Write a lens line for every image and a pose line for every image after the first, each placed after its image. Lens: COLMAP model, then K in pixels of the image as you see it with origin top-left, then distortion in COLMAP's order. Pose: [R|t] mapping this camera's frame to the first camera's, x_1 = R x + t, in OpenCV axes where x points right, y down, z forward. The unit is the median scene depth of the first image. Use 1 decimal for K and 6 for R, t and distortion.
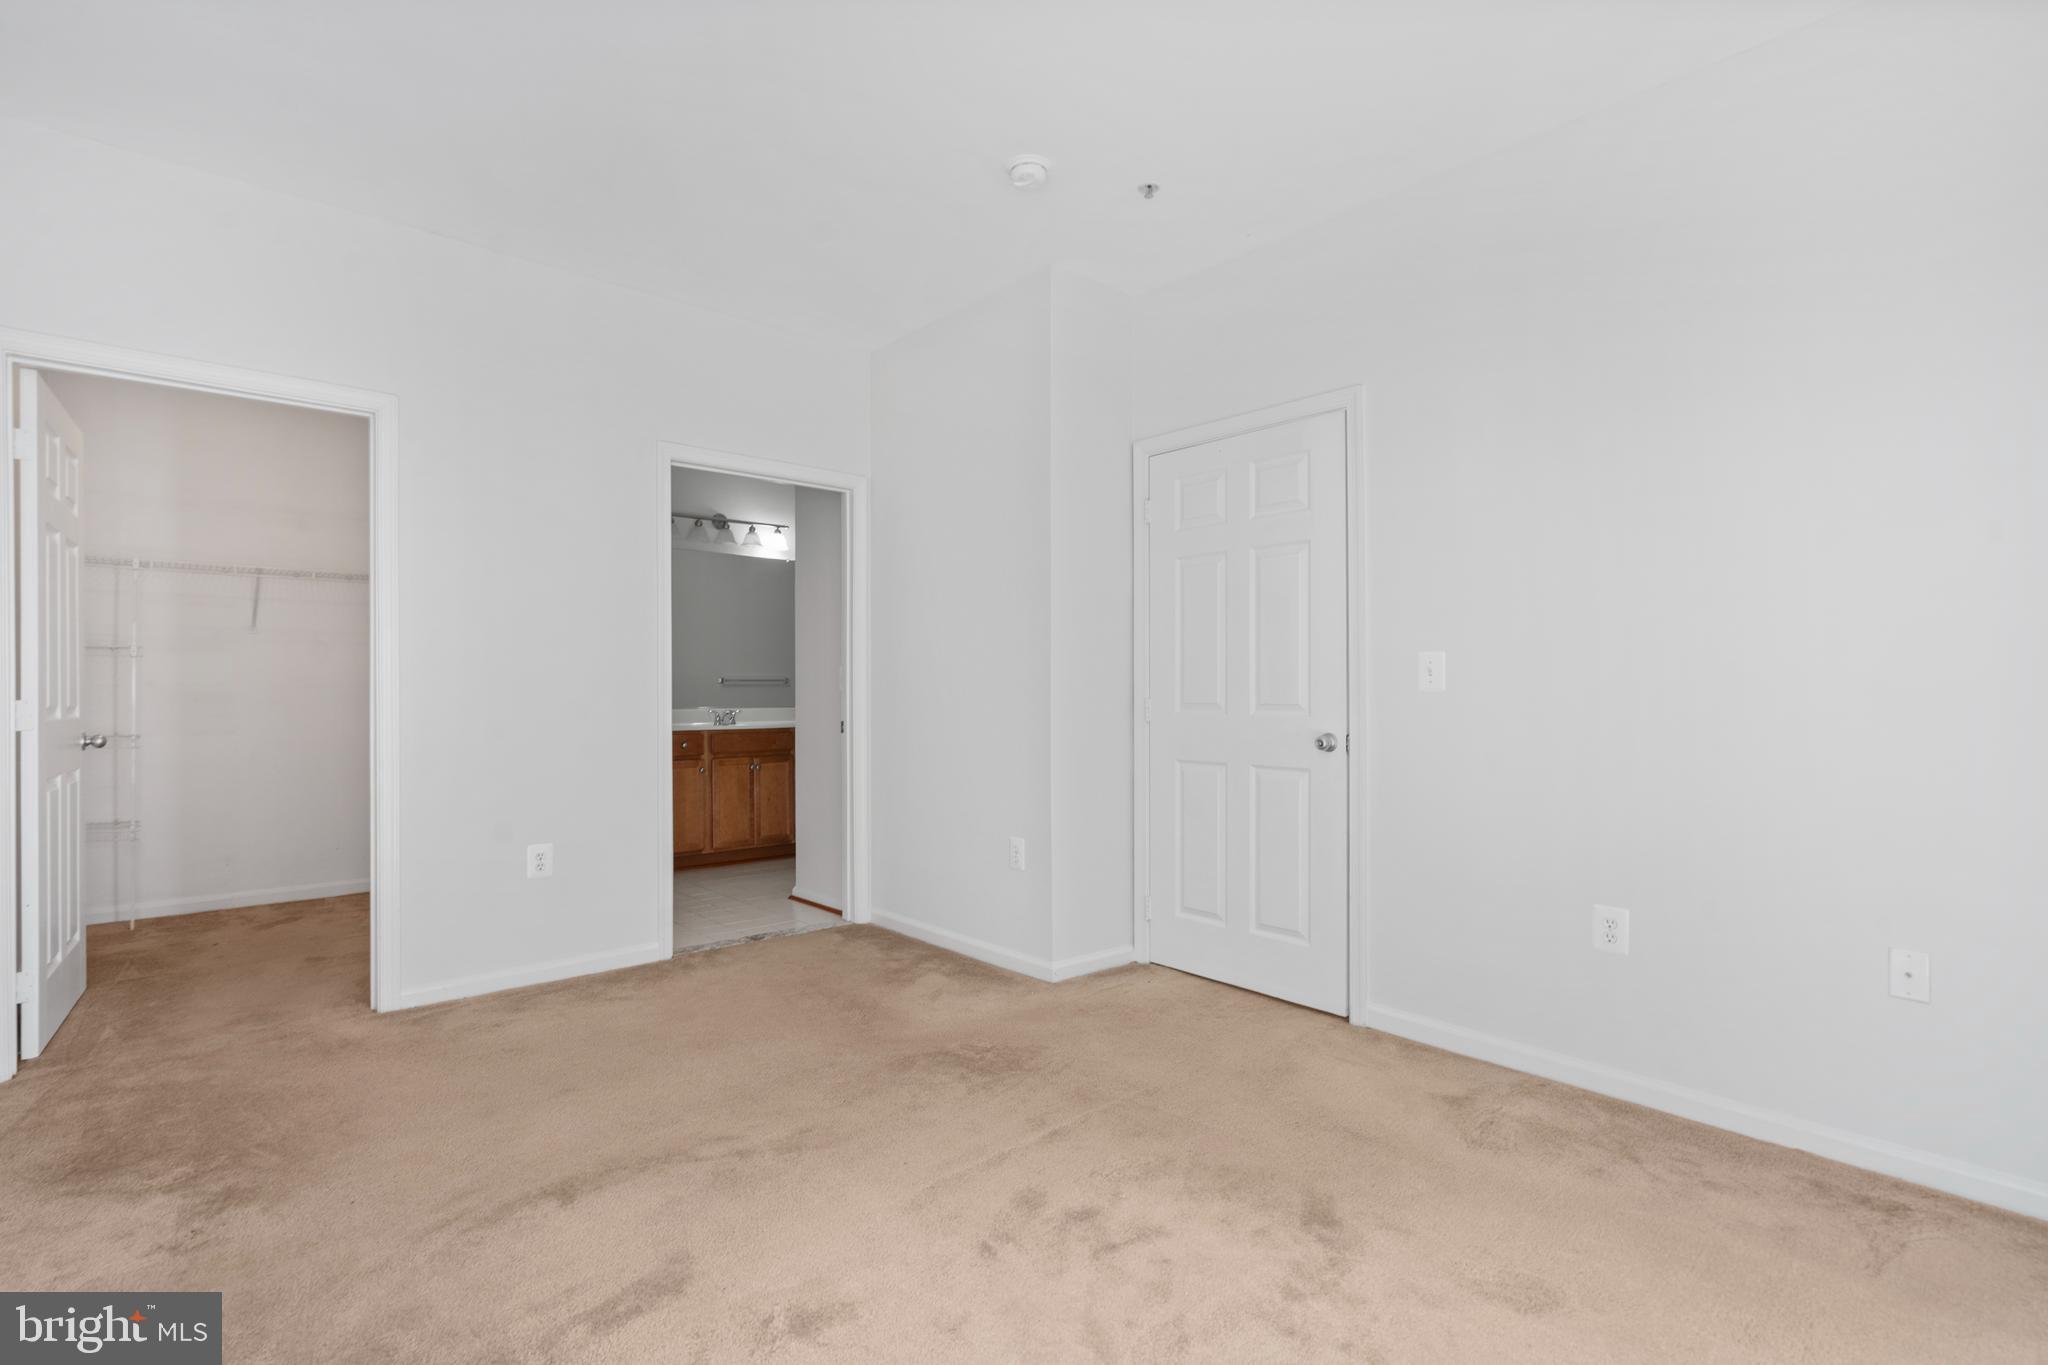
lens RADIAL K [[946.0, 0, 1015.1], [0, 946.0, 692.9], [0, 0, 1]] dist [-0.000507, 0.002848]
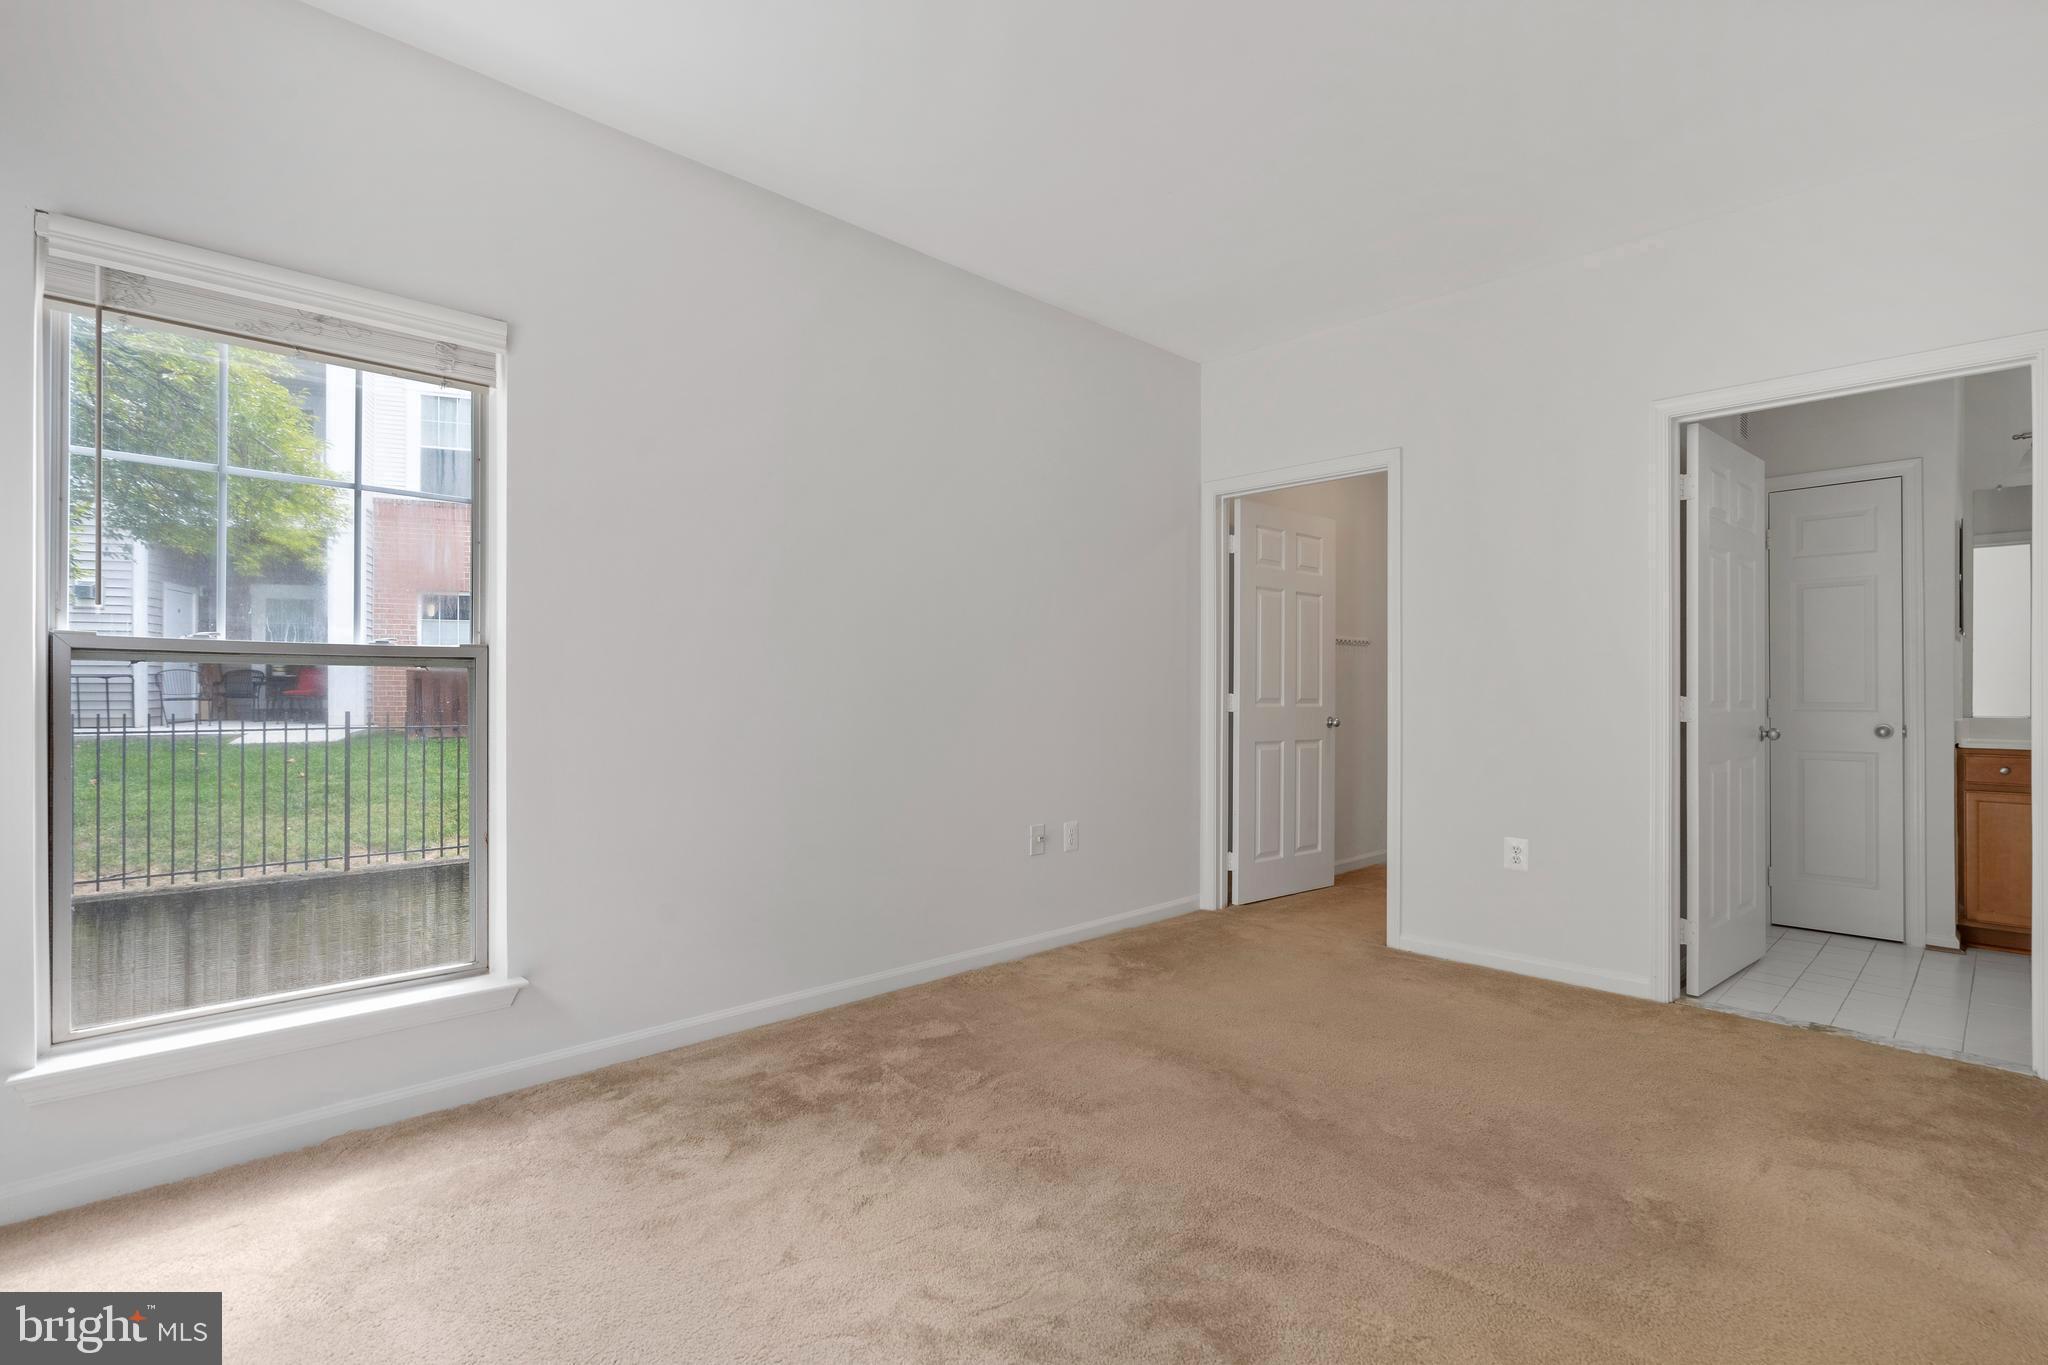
lens RADIAL K [[946.0, 0, 1020.4], [0, 946.0, 687.9], [0, 0, 1]] dist [-0.000507, 0.002848]
pose [[0.067439, -0.002355, -0.997721, 0.536591], [-0.006590, 0.999974, -0.002806, 0.002162], [0.997702, 0.006765, 0.067422, 0.423982]]
